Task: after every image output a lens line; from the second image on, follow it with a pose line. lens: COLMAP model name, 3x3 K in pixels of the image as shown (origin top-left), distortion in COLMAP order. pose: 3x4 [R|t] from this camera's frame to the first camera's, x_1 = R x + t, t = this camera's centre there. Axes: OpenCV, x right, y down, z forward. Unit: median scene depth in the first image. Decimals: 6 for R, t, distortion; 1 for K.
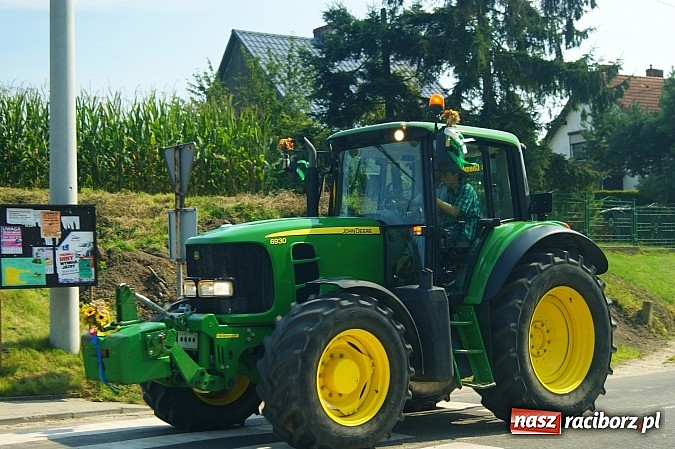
lens RADIAL K [[1058.9, 0, 328.3], [0, 1058.9, 267.4], [0, 0, 1]] dist [0.008038, -0.095861]
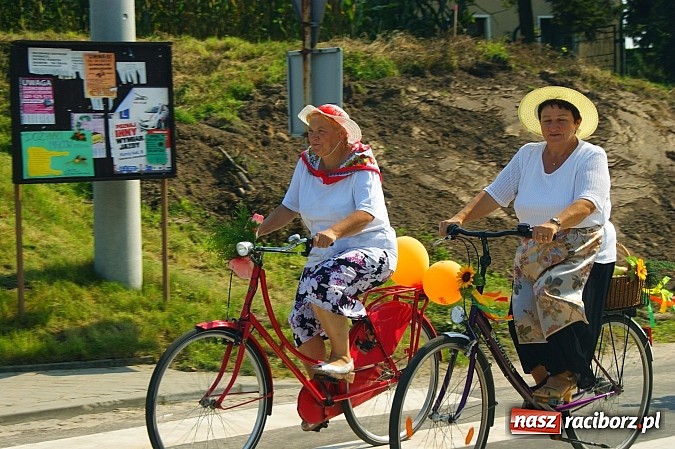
lens RADIAL K [[1403.0, 0, 337.5], [0, 1403.0, 224.5], [0, 0, 1]] dist [0.022194, 0.011900]
pose [[0.999895, -0.001352, -0.014462, -0.115104], [0.002094, 0.998676, 0.051397, 0.003154], [0.014374, -0.051422, 0.998574, 0.200667]]
